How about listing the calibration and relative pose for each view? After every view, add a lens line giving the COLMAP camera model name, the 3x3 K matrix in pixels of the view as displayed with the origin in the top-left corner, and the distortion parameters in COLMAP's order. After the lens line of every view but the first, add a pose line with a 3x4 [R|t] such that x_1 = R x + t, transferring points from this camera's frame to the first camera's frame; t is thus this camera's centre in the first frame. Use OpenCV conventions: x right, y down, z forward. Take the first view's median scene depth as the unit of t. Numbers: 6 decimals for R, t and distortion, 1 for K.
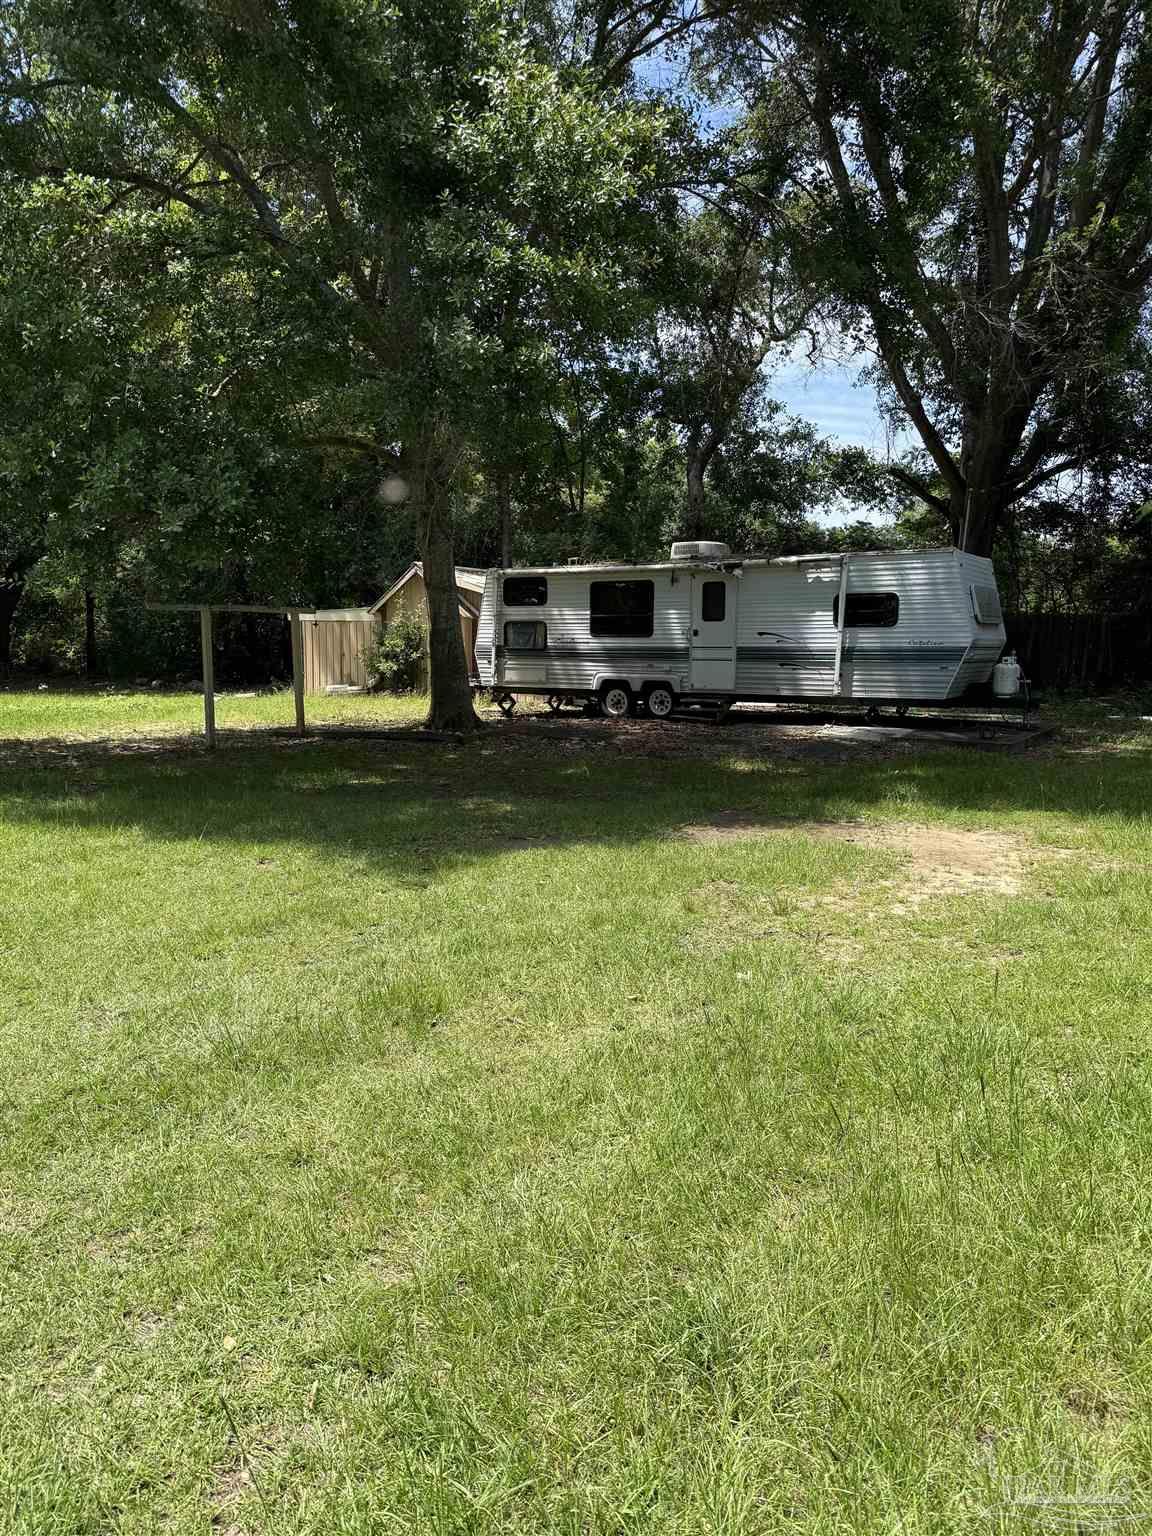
lens RADIAL K [[1059.8, 0, 572.6], [0, 1059.8, 777.6], [0, 0, 1]] dist [0.091216, -0.136893]
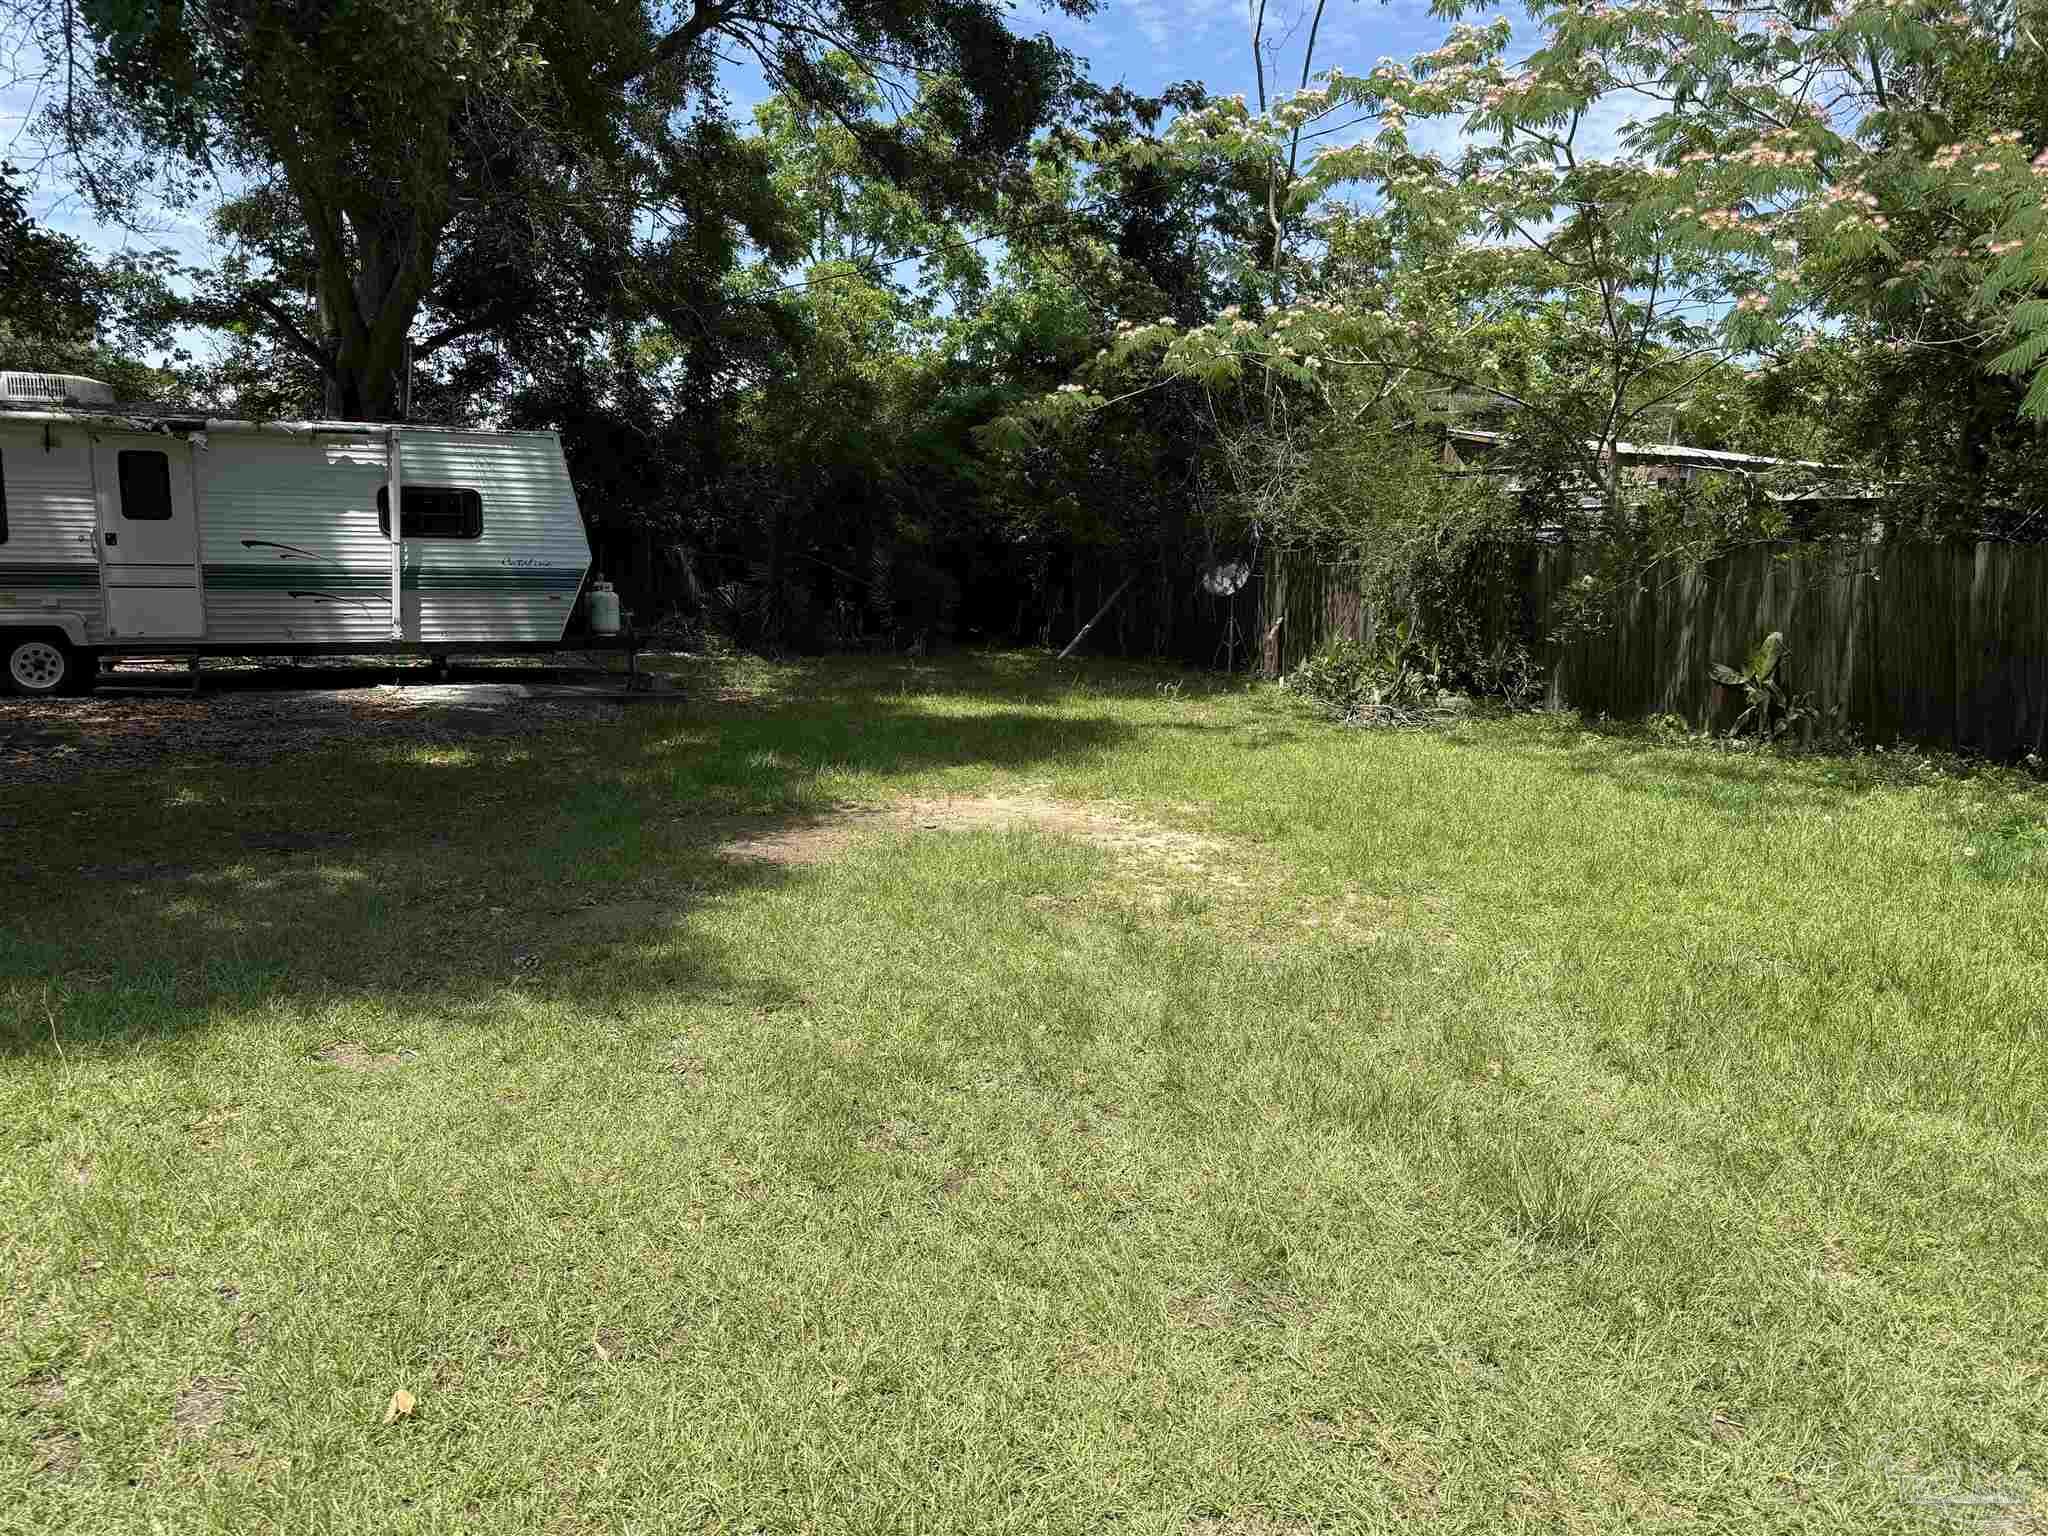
lens RADIAL K [[1466.4, 0, 971.3], [0, 1466.4, 769.8], [0, 0, 1]] dist [0.001441, -0.003205]
pose [[0.529135, -0.114375, 0.840794, -0.324387], [0.096008, 0.992581, 0.074602, -0.030629], [-0.843089, 0.041248, 0.536191, 0.213984]]
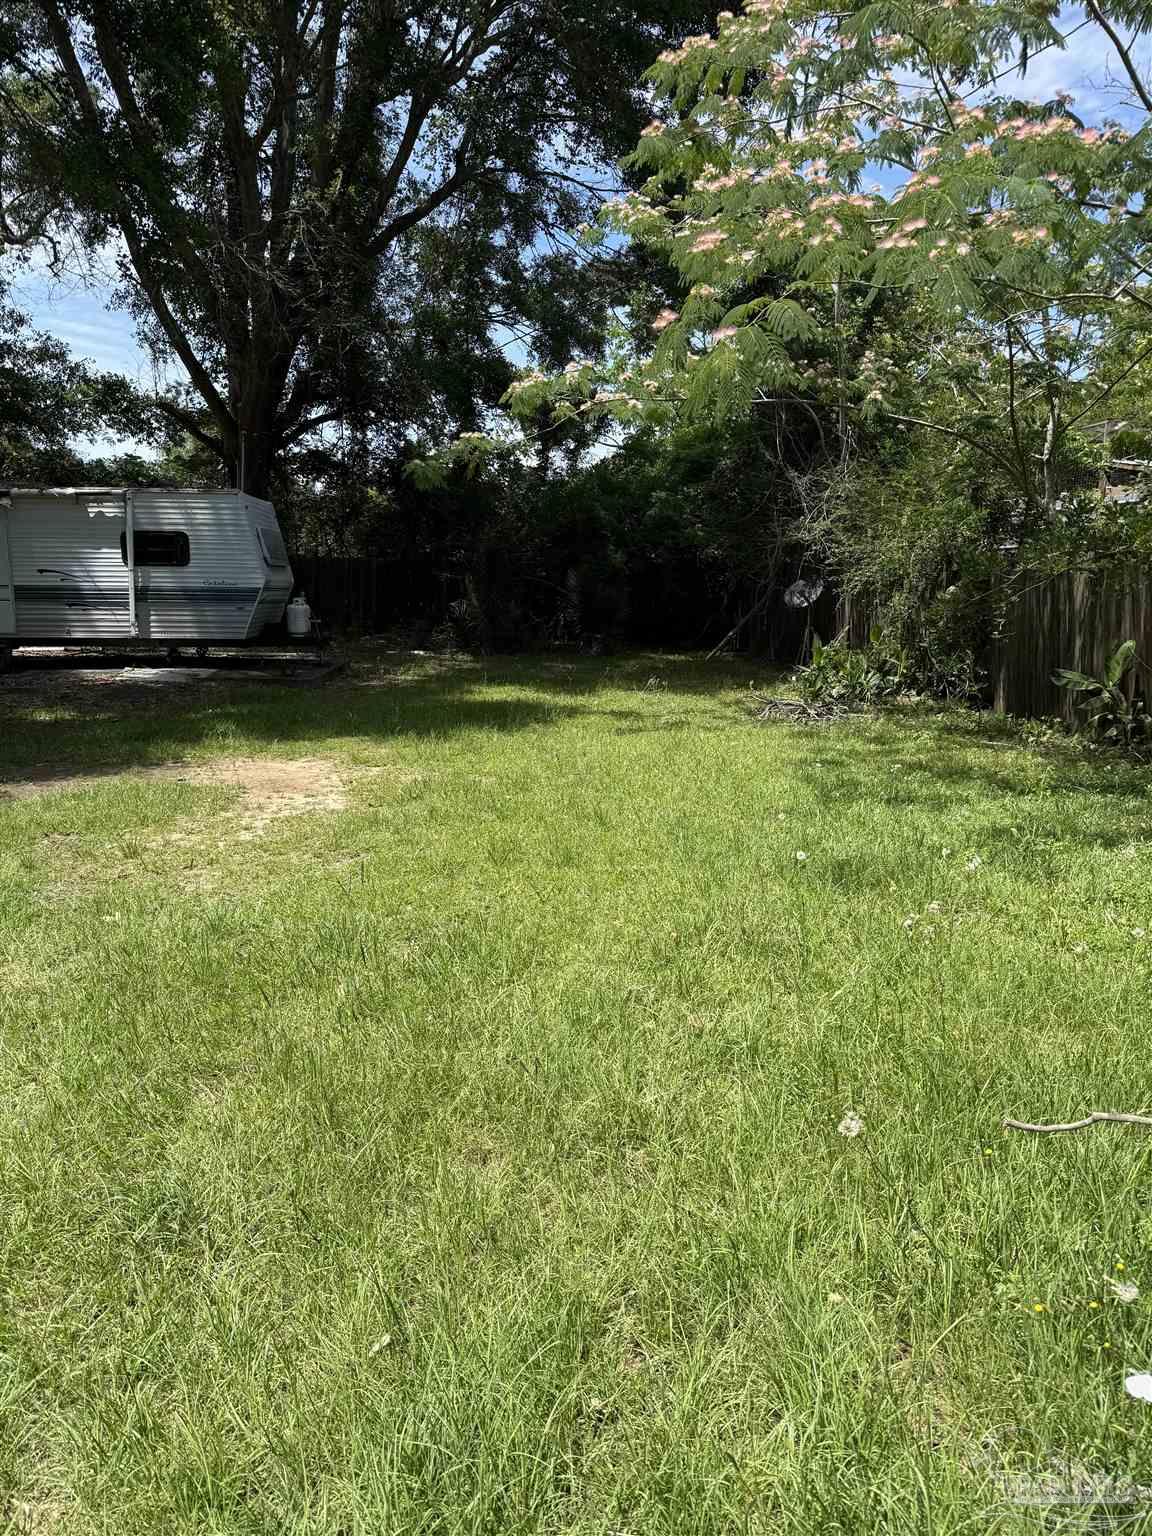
lens RADIAL K [[1099.8, 0, 576.0], [0, 1099.8, 768.0], [0, 0, 1]] dist [0.001441, -0.003205]
pose [[0.798022, -0.096115, 0.594914, -0.033180], [0.072230, 0.995338, 0.063918, 0.005047], [-0.598284, -0.008037, 0.801244, -0.028470]]
